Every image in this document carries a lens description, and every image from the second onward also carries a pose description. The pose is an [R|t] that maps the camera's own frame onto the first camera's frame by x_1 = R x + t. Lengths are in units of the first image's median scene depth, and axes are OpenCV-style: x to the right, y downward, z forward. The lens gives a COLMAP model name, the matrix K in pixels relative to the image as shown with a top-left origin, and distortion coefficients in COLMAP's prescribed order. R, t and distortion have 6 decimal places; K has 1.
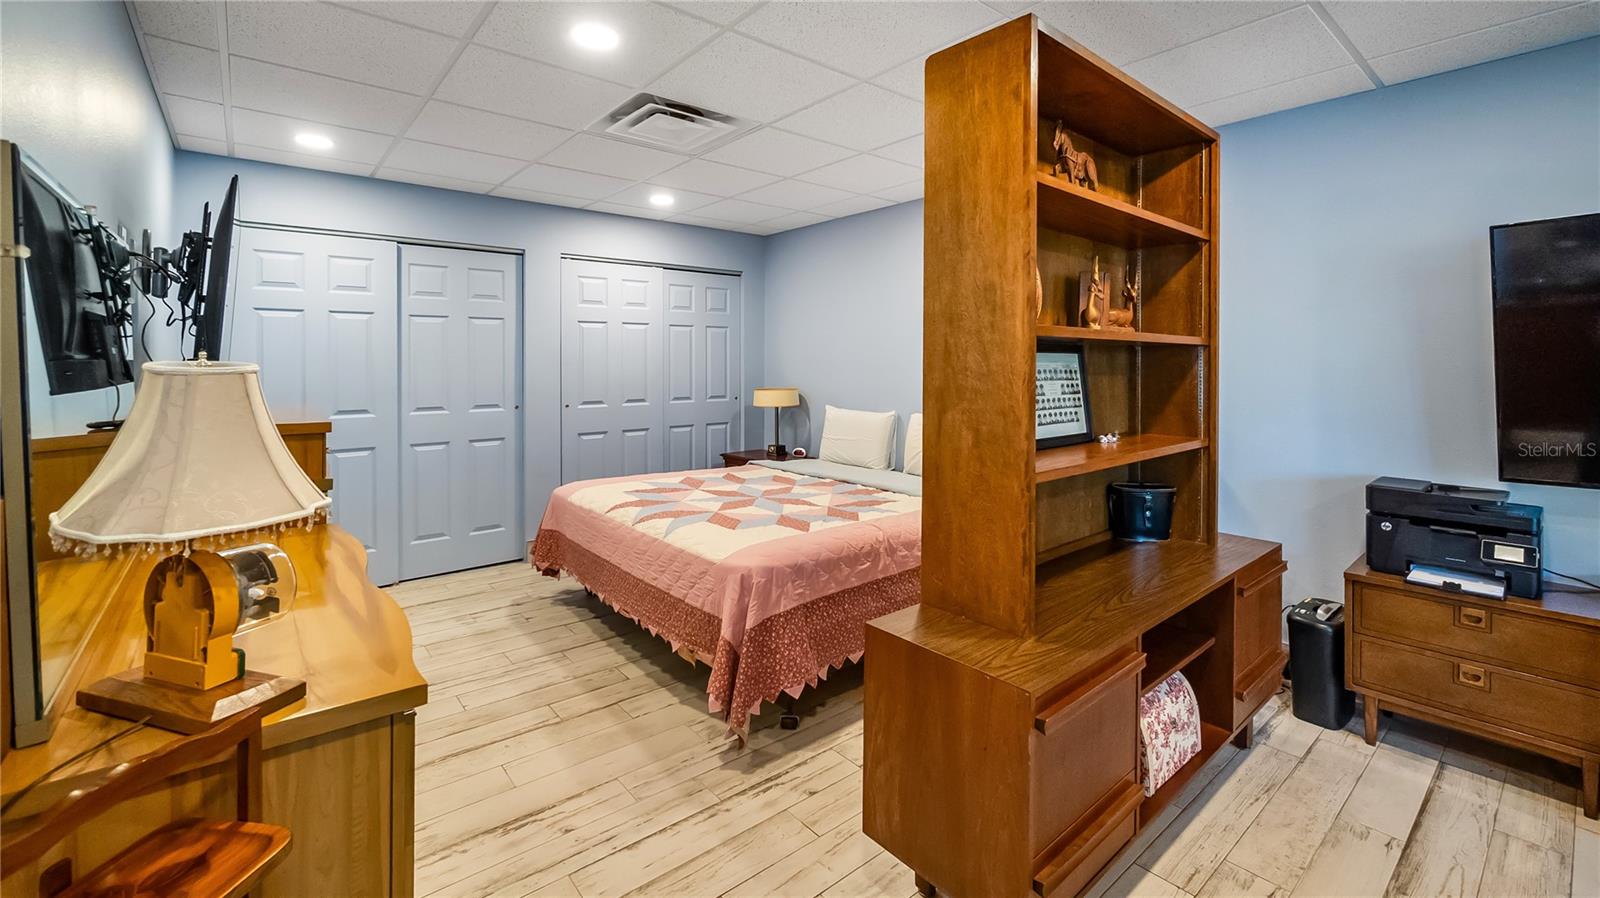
lens RADIAL K [[686.3, 0, 766.8], [0, 686.3, 365.9], [0, 0, 1]] dist [-0.002010, -0.000465]
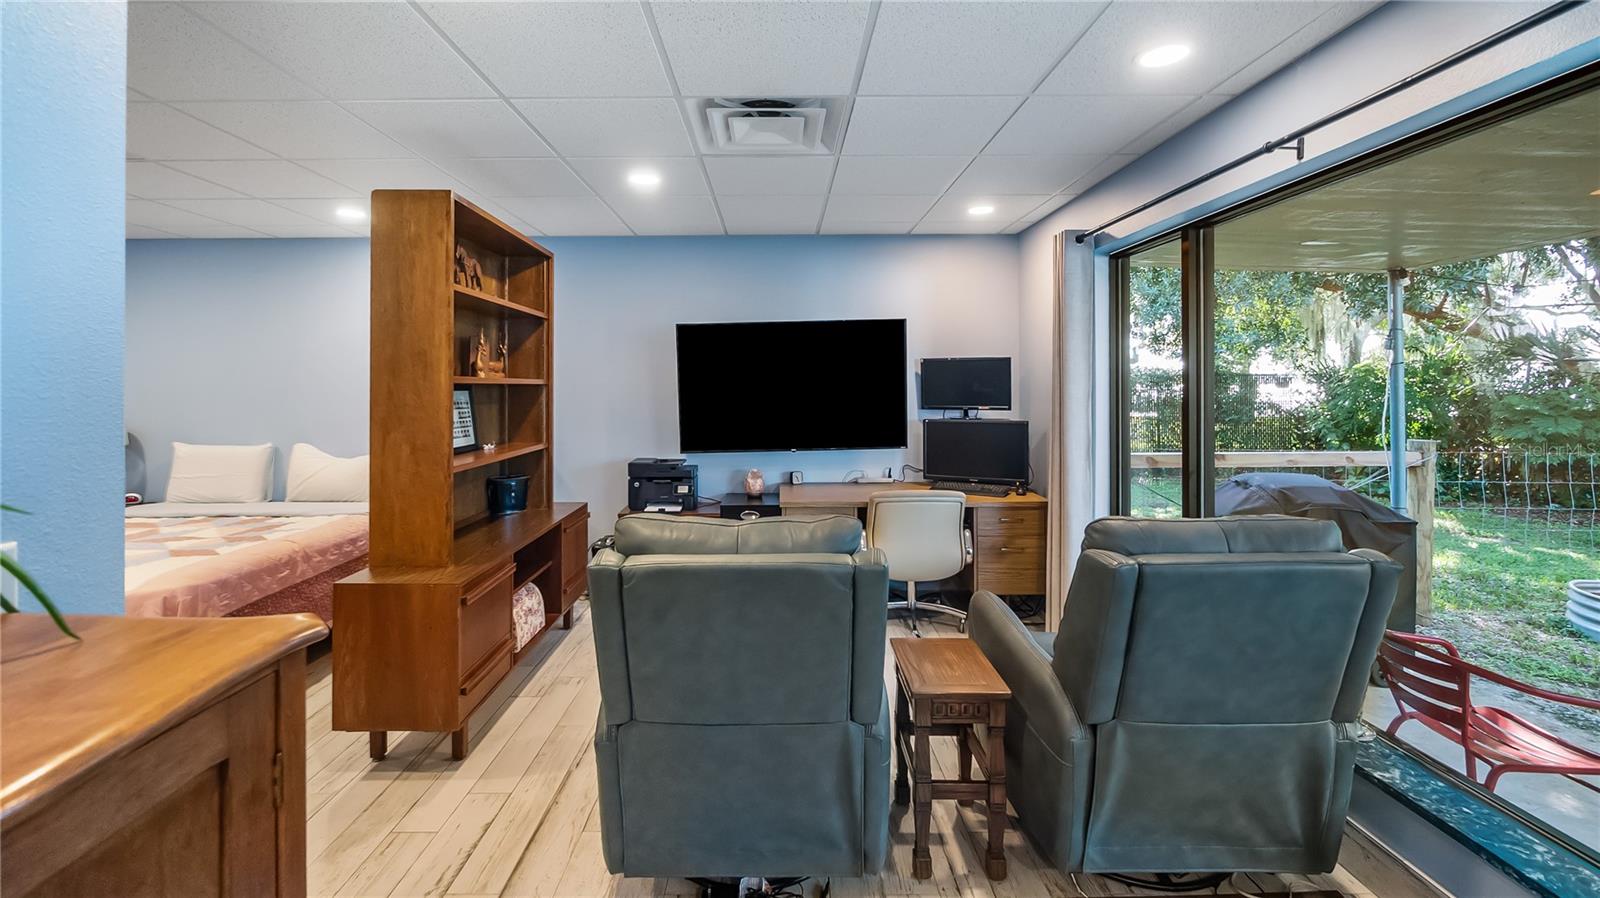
lens RADIAL K [[710.1, 0, 798.9], [0, 710.1, 379.0], [0, 0, 1]] dist [-0.001628, -0.000115]
pose [[0.615945, 0.003218, 0.787783, -0.266340], [0.008479, 0.999907, -0.010714, -0.017642], [-0.787744, 0.013279, 0.615860, -0.427542]]
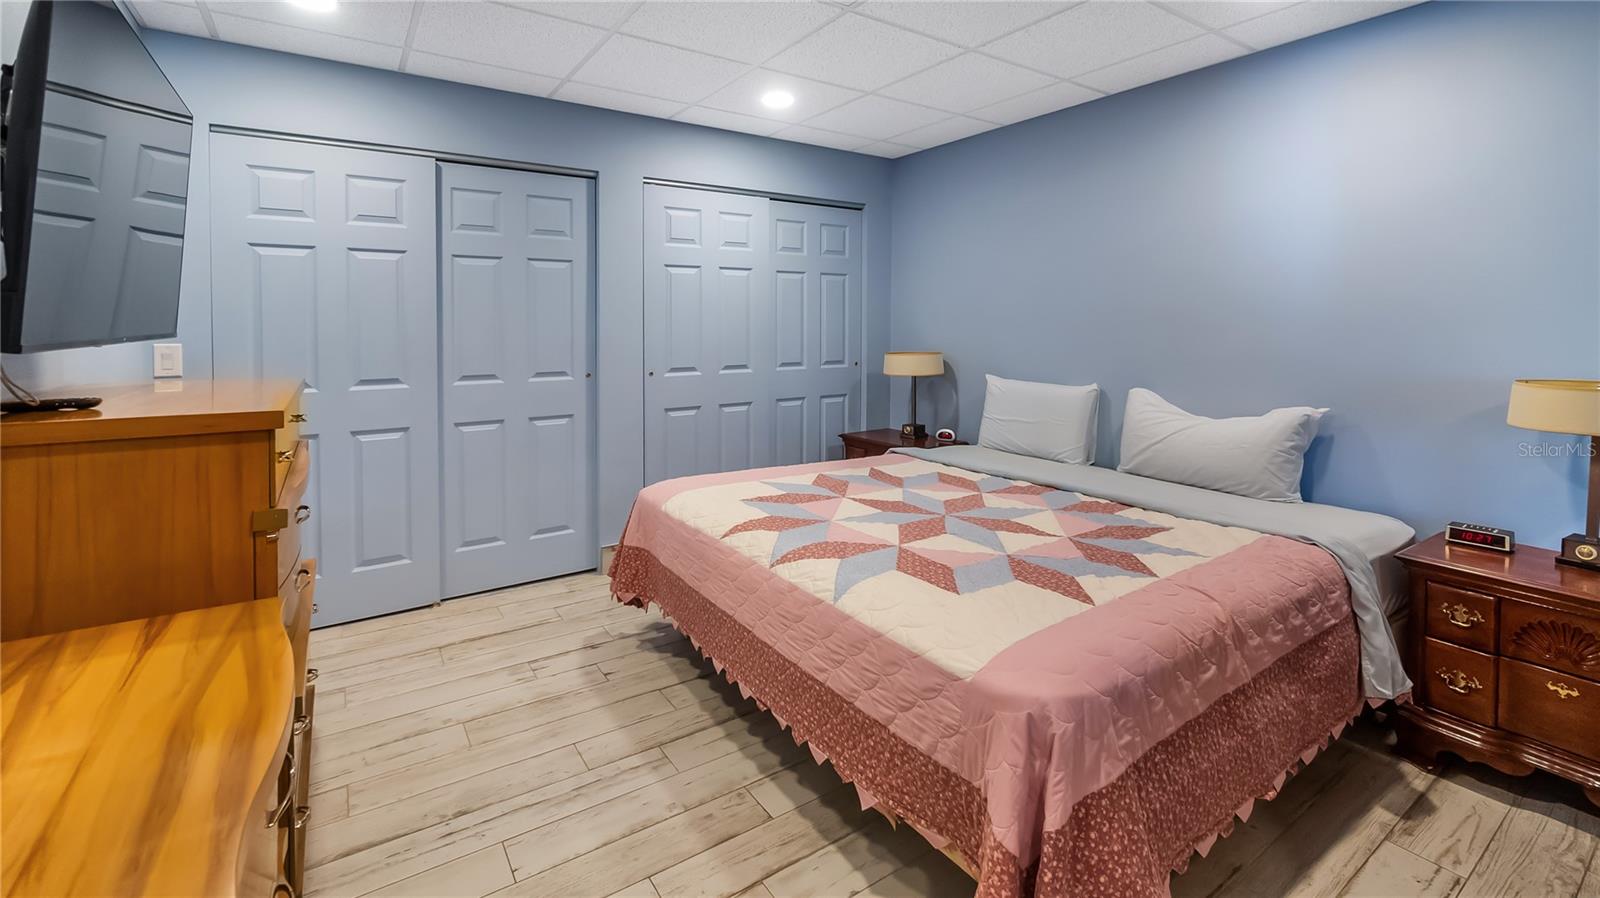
lens RADIAL K [[686.1, 0, 770.3], [0, 686.1, 333.9], [0, 0, 1]] dist [-0.001620, -0.000137]
pose [[0.996753, 0.000828, -0.080516, -0.166515], [-0.000187, 0.999968, 0.007976, 0.012060], [0.080520, -0.007935, 0.996721, 0.417790]]
